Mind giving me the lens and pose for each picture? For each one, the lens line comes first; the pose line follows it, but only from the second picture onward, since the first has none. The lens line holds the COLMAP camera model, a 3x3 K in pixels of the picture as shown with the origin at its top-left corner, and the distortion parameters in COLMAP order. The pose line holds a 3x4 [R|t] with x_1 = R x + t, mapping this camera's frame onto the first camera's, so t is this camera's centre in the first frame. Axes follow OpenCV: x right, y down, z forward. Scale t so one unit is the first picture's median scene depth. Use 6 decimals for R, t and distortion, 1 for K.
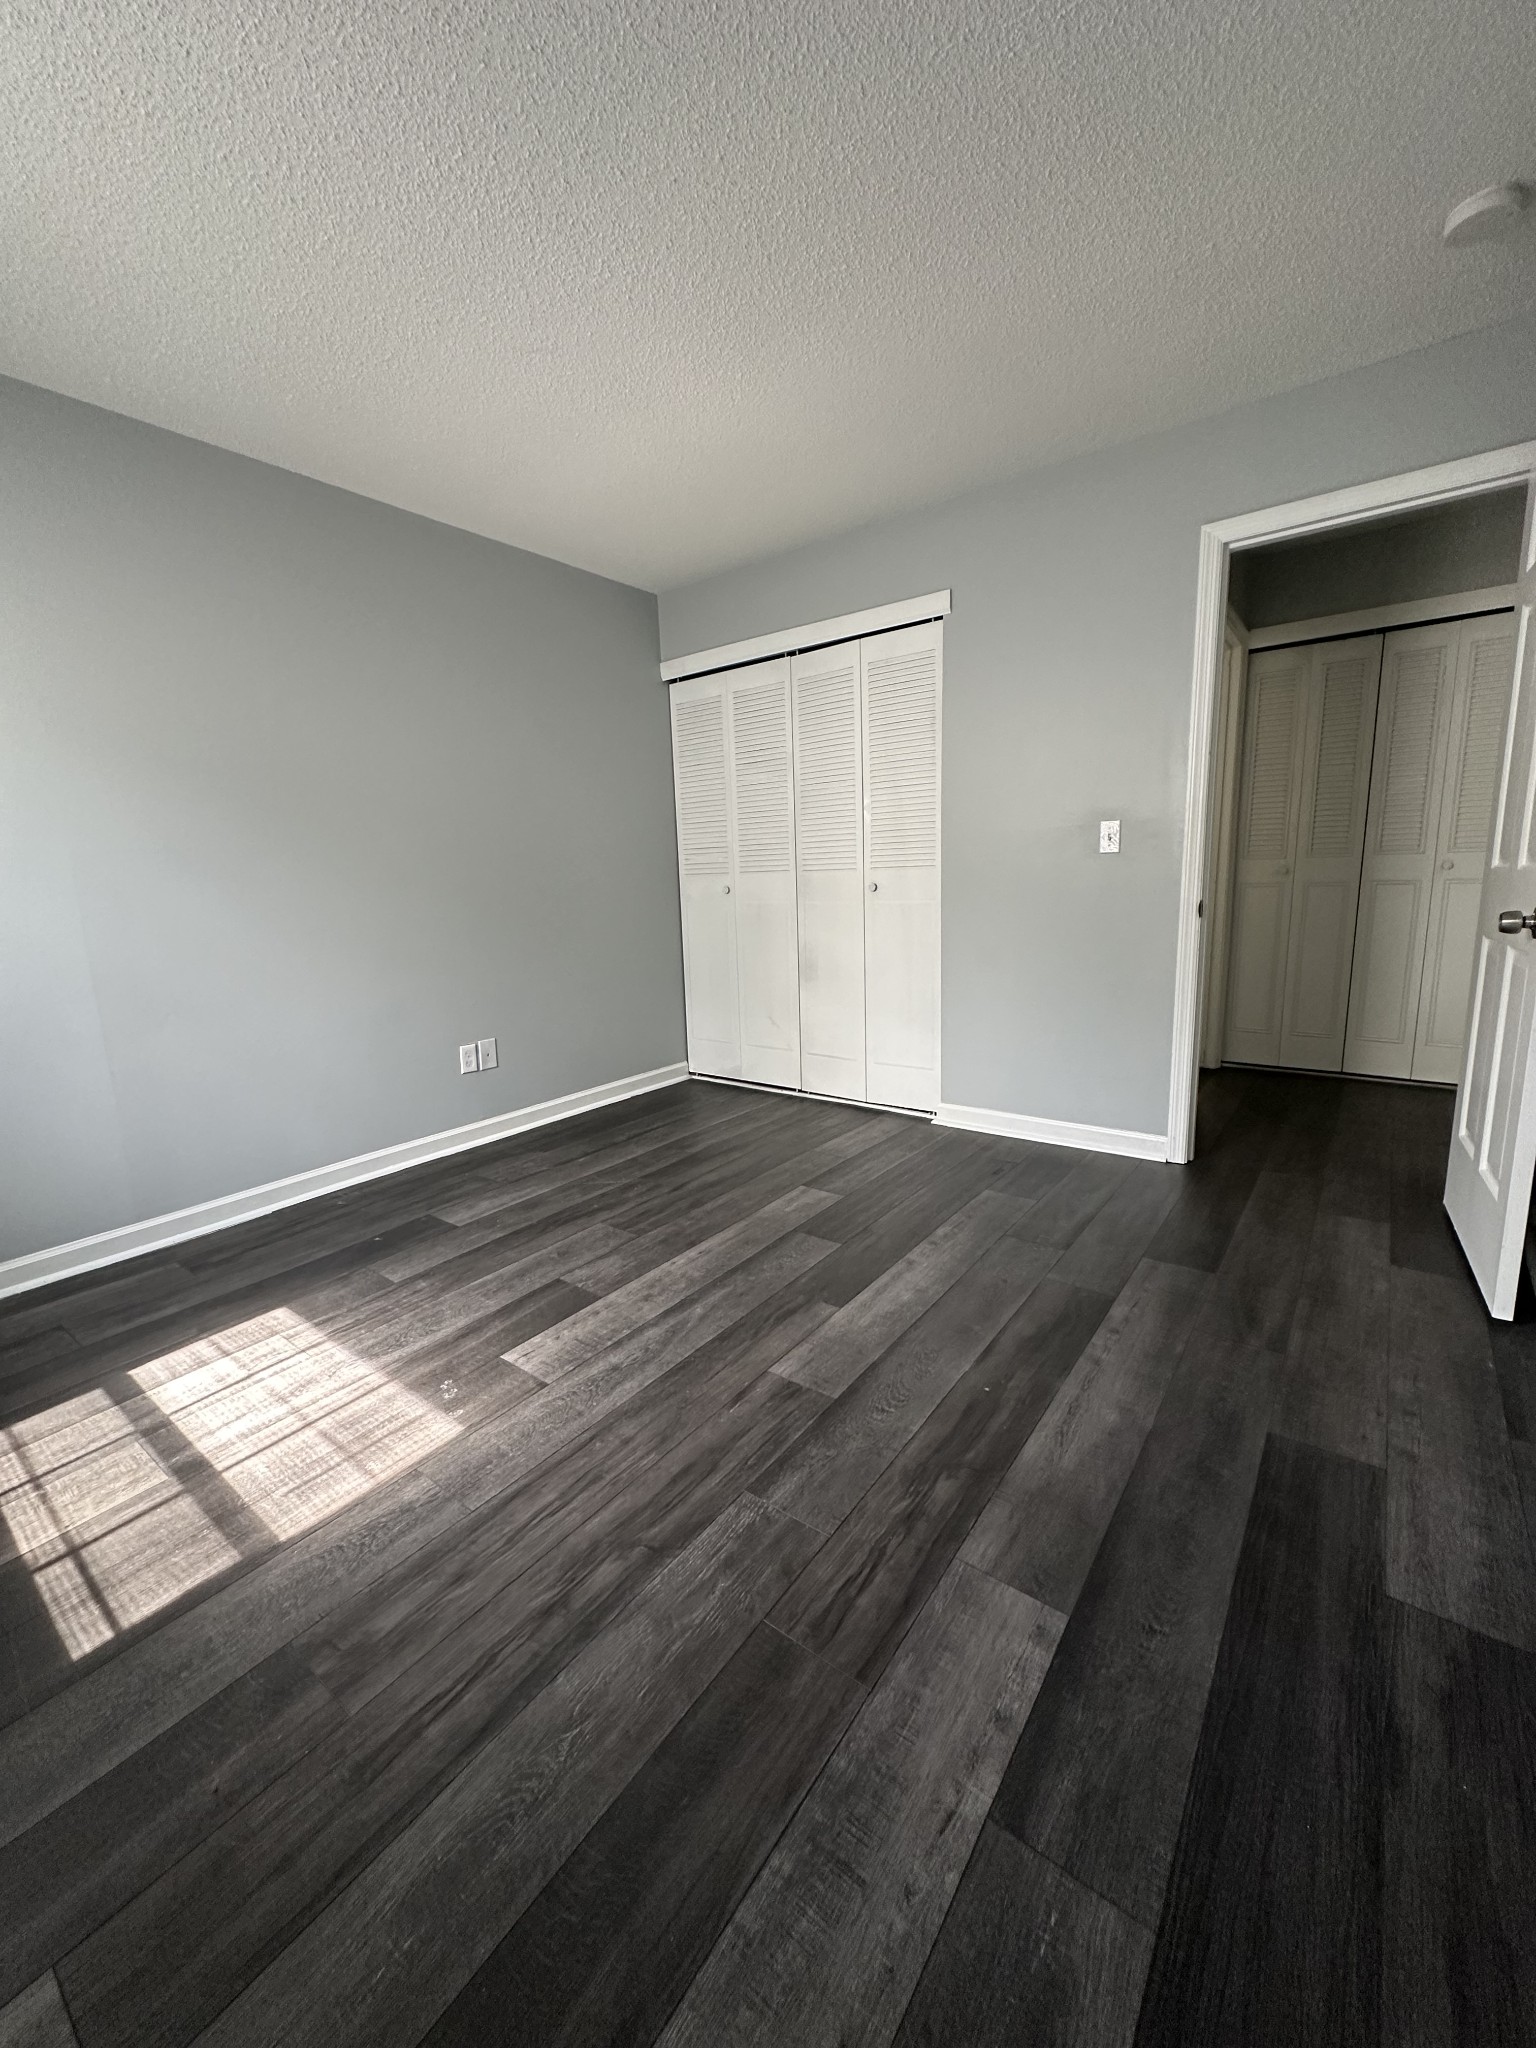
lens RADIAL K [[813.1, 0, 768.0], [0, 813.1, 1024.0], [0, 0, 1]] dist [-0.000189, -0.000426]
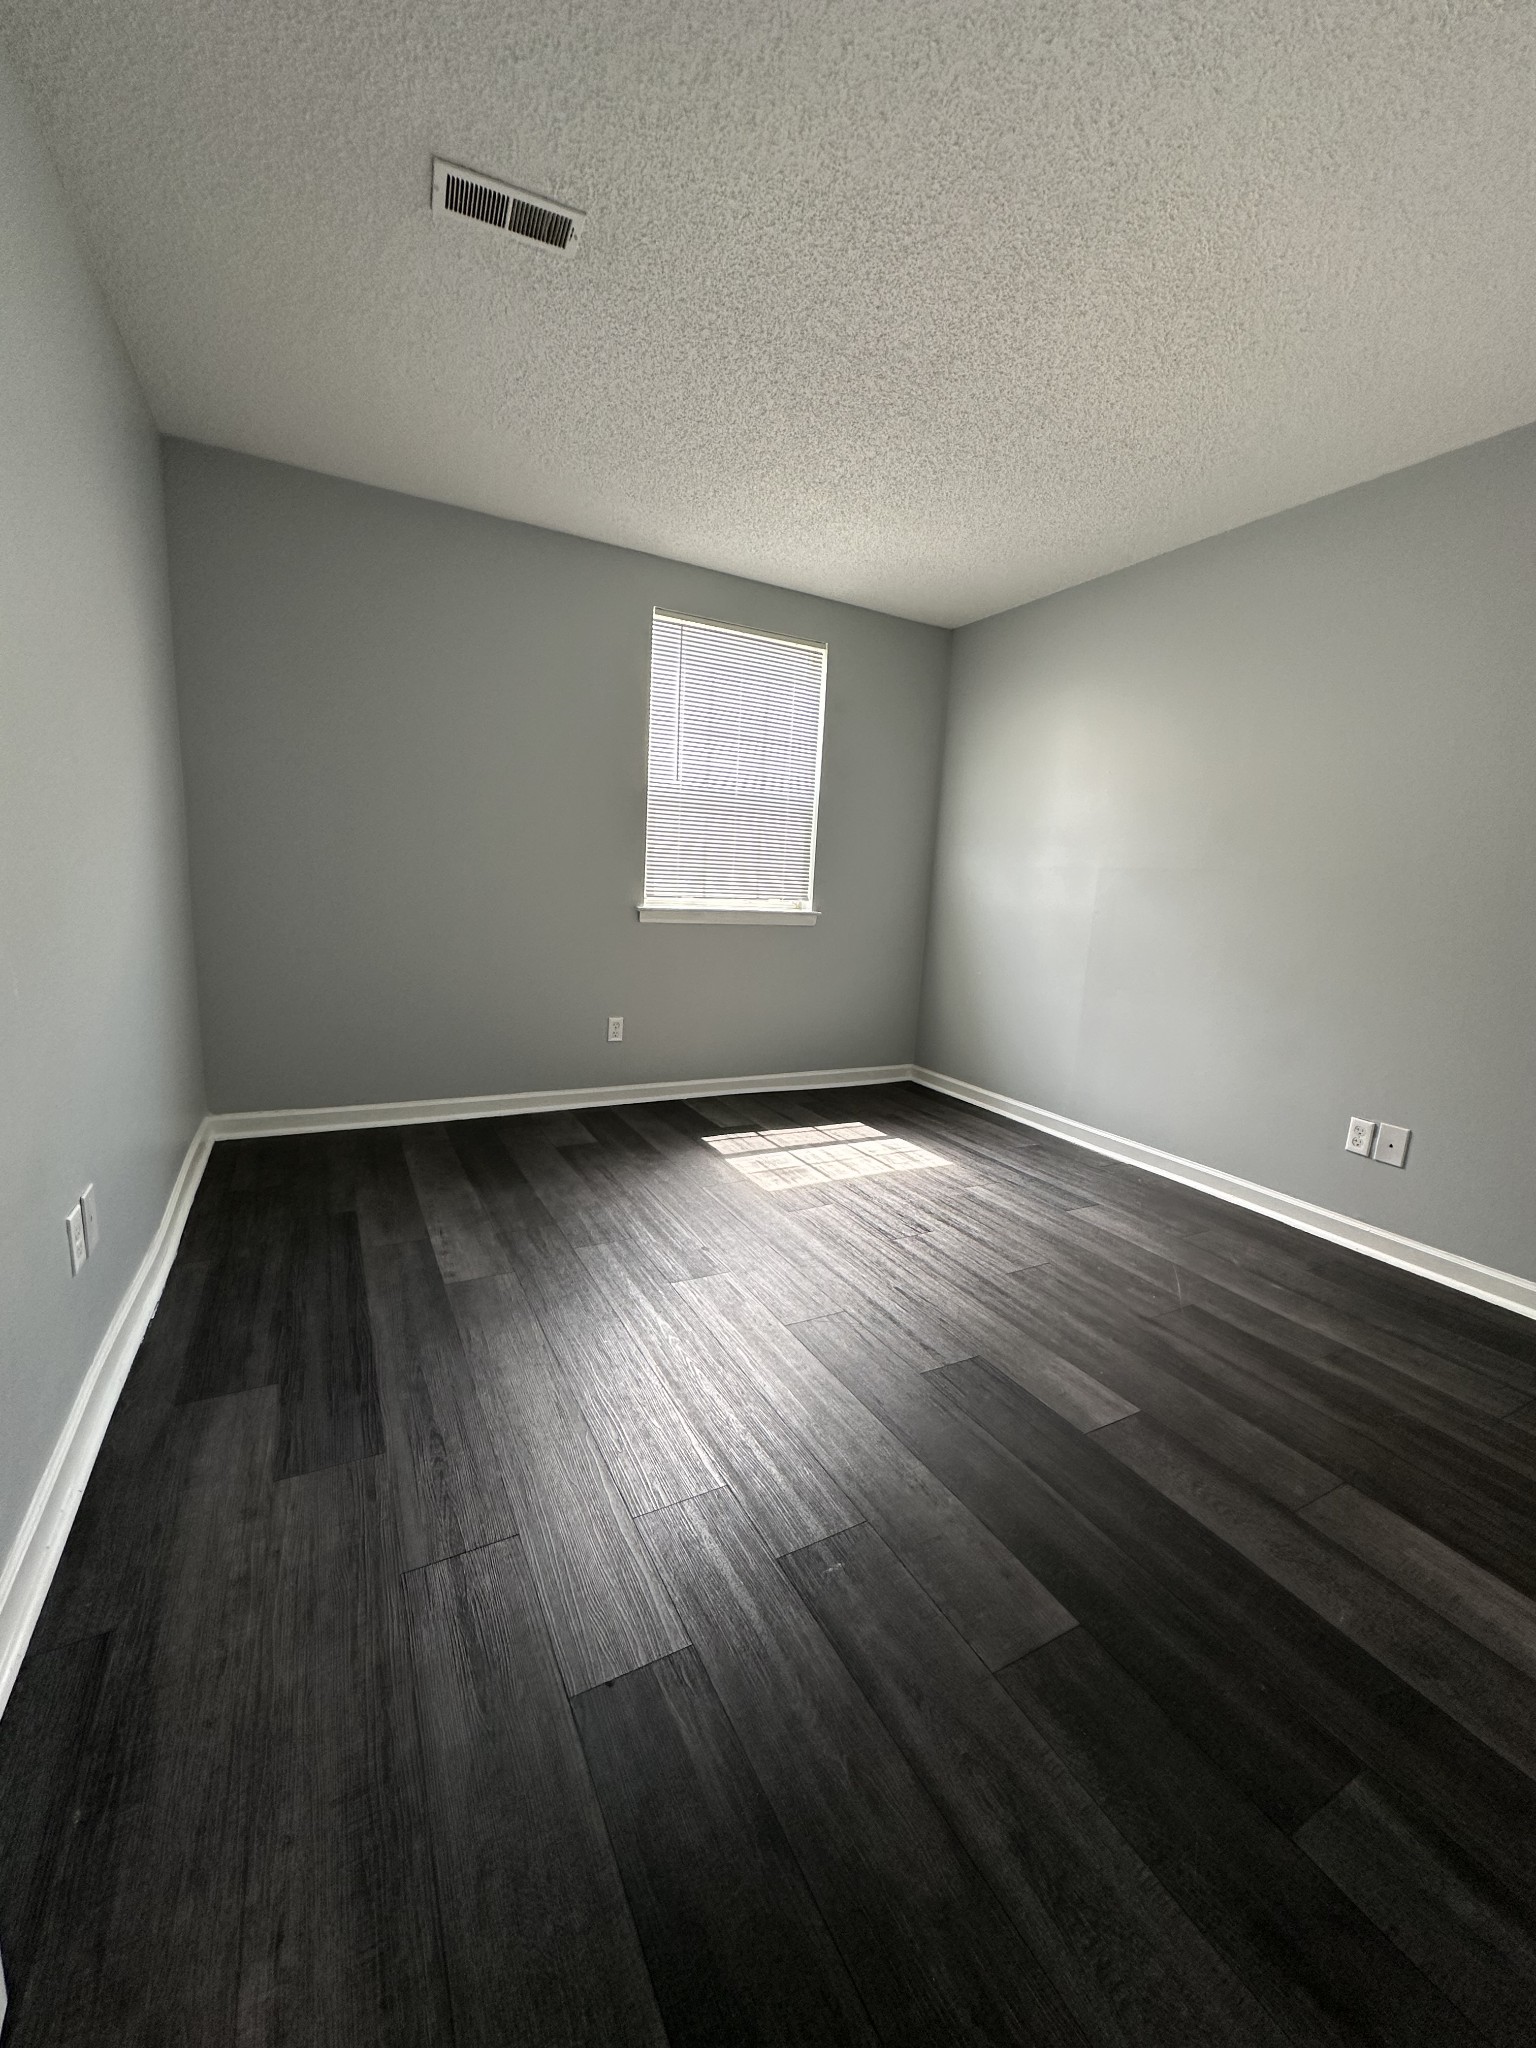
lens RADIAL K [[813.1, 0, 768.0], [0, 813.1, 1024.0], [0, 0, 1]] dist [-0.000189, -0.000426]
pose [[-0.409283, 0.175269, -0.895415, 1.093202], [-0.203963, 0.938966, 0.277023, -0.318146], [0.889318, 0.296012, -0.348555, 1.440250]]
